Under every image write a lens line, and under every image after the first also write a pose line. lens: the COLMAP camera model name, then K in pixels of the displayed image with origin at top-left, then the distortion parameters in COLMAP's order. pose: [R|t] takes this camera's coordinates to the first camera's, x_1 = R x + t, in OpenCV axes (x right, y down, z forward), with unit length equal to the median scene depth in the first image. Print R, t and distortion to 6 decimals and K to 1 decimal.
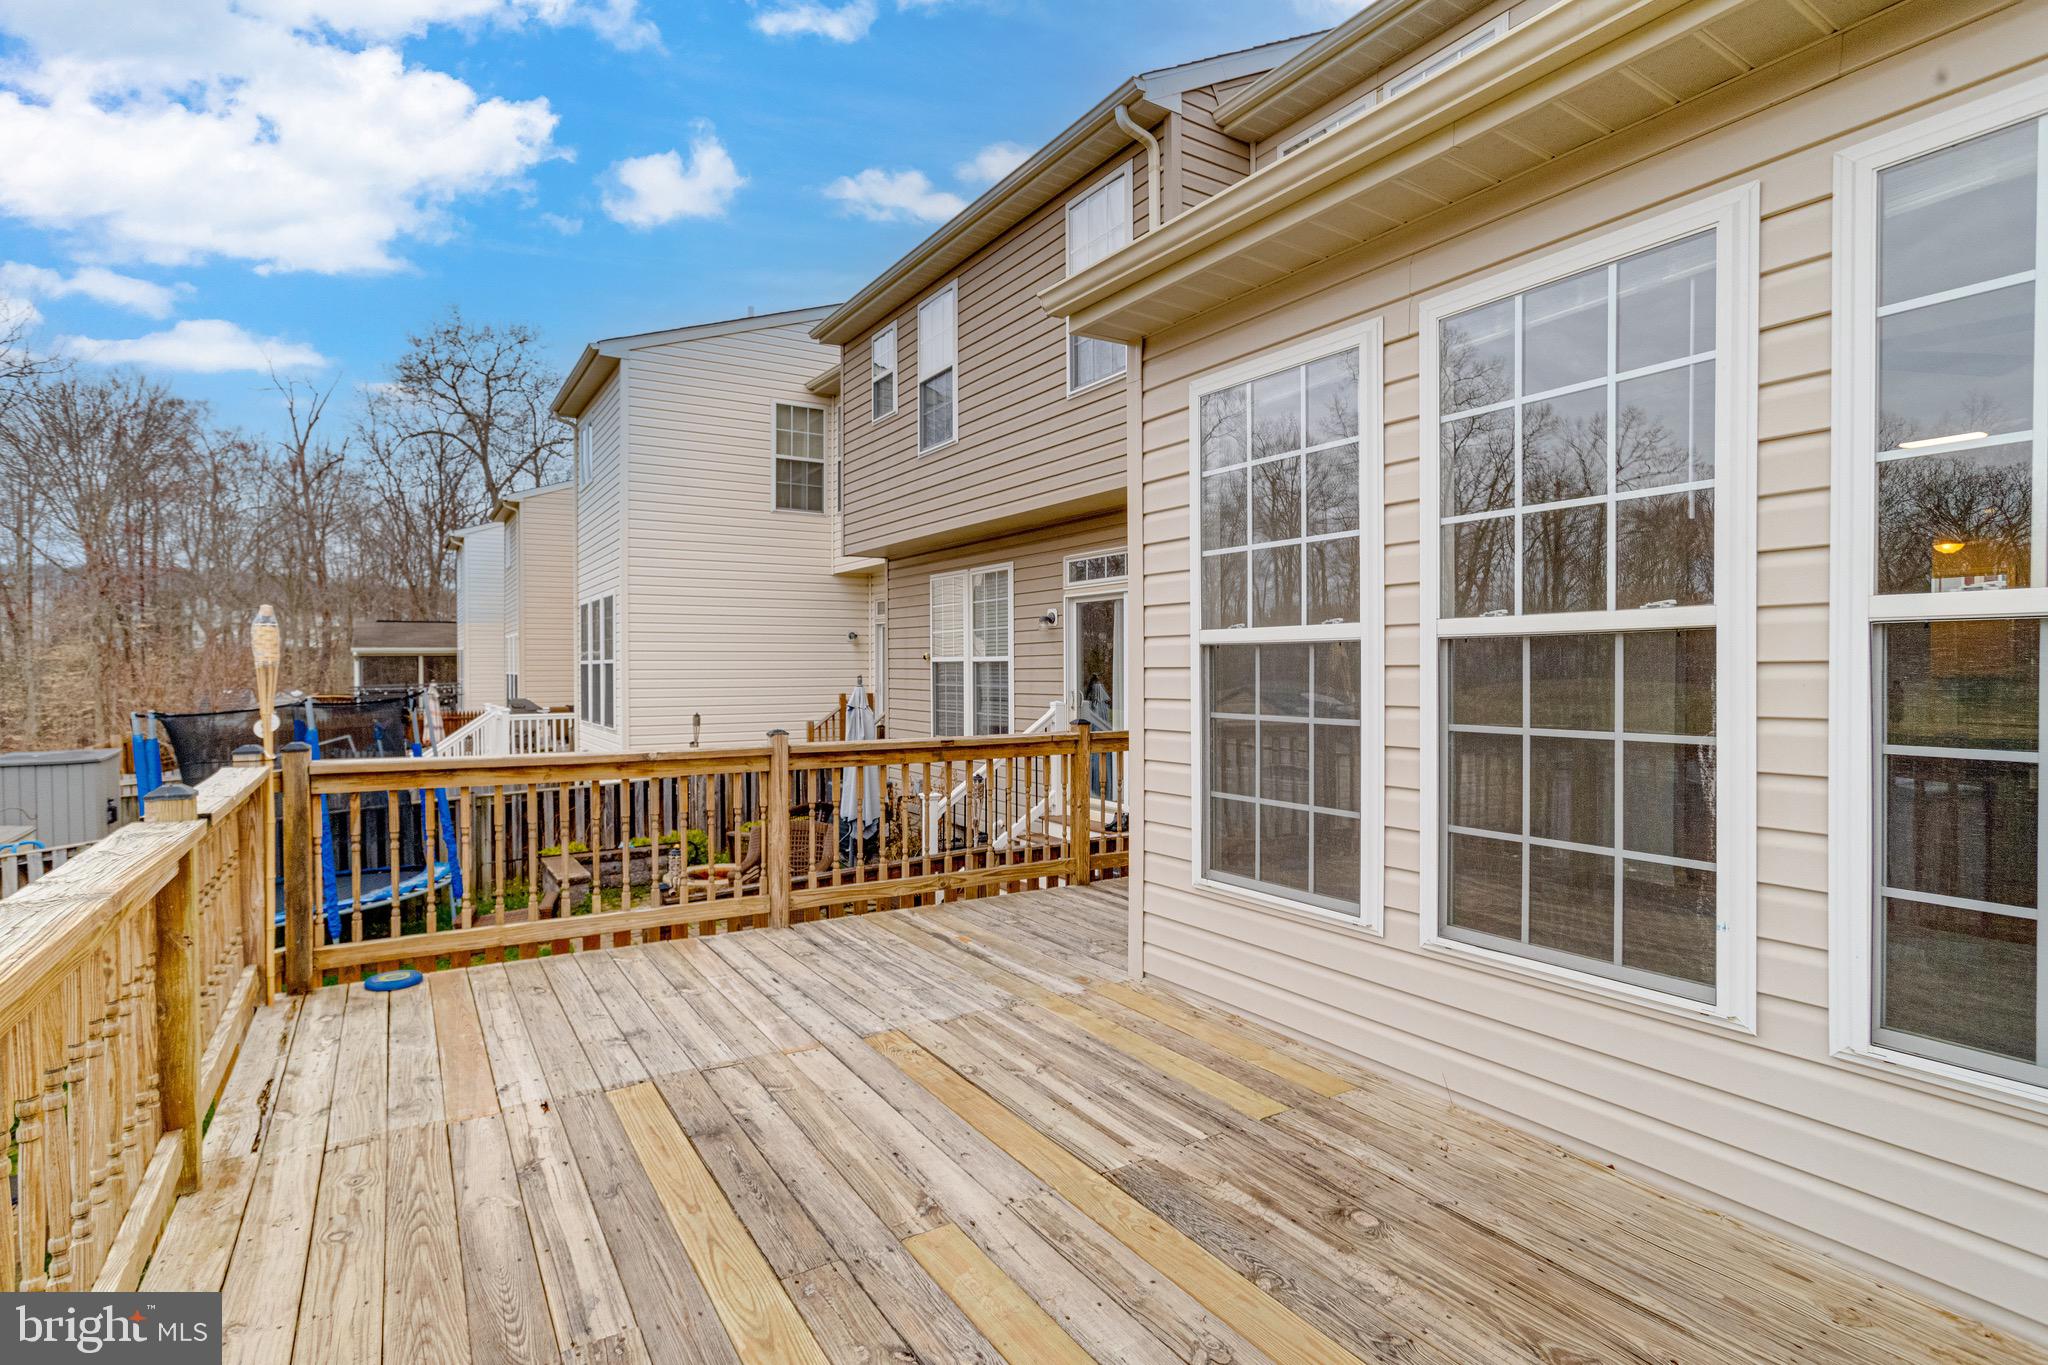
lens RADIAL K [[1025.0, 0, 1010.4], [0, 1025.0, 677.0], [0, 0, 1]] dist [-0.035068, 0.028504]
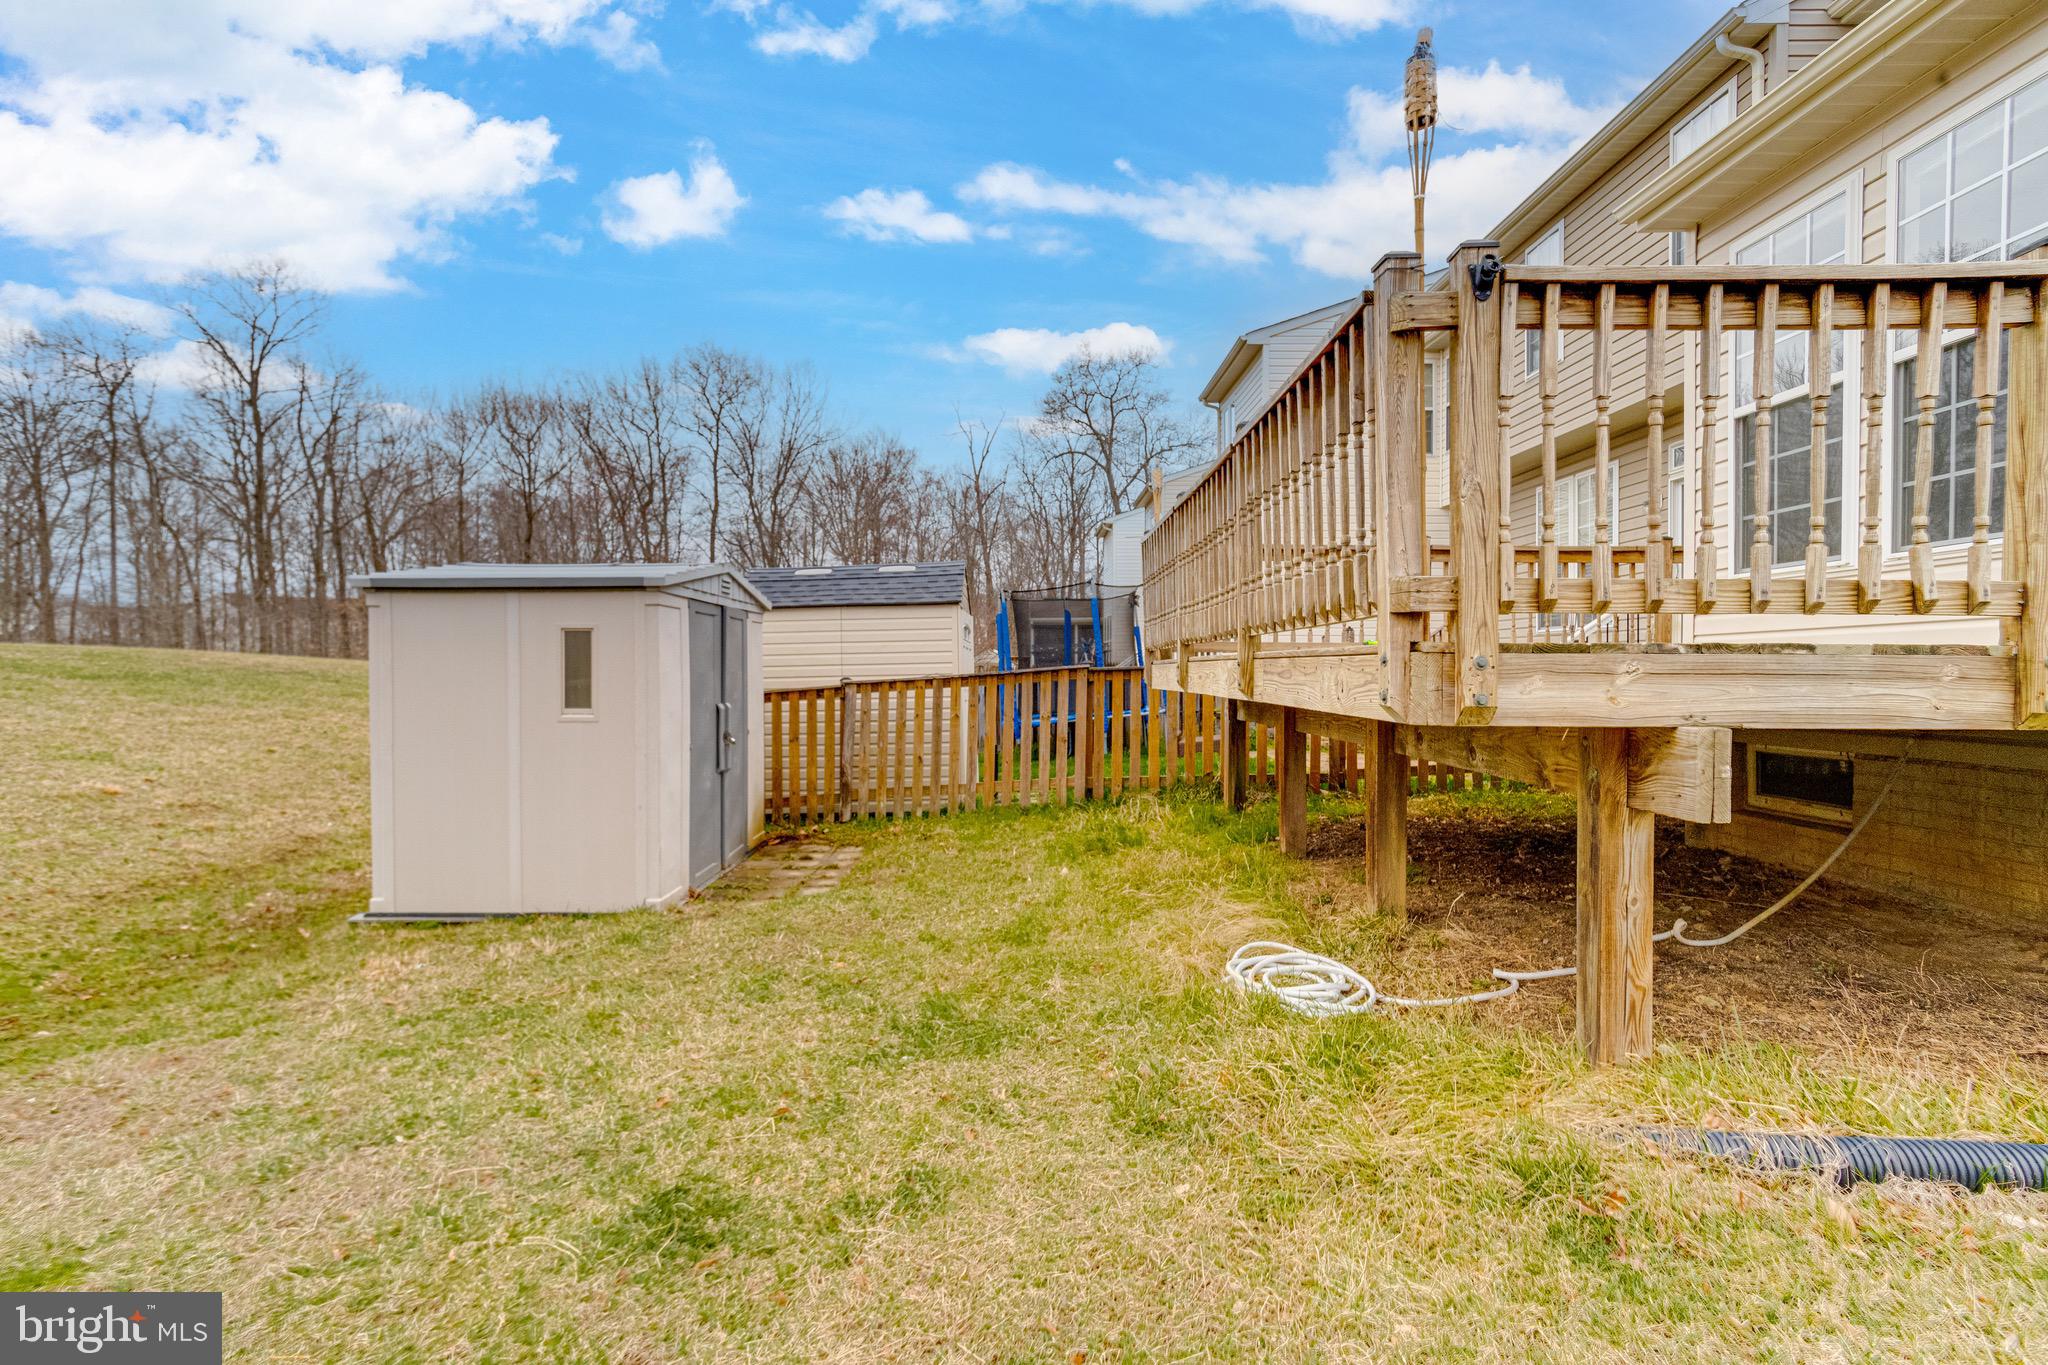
lens RADIAL K [[1025.0, 0, 1010.4], [0, 1025.0, 677.0], [0, 0, 1]] dist [-0.035068, 0.028504]
pose [[0.849303, 0.003067, -0.527897, 0.018305], [-0.003519, 0.999994, 0.000148, 0.100206], [0.527894, 0.001732, 0.849308, -0.236345]]
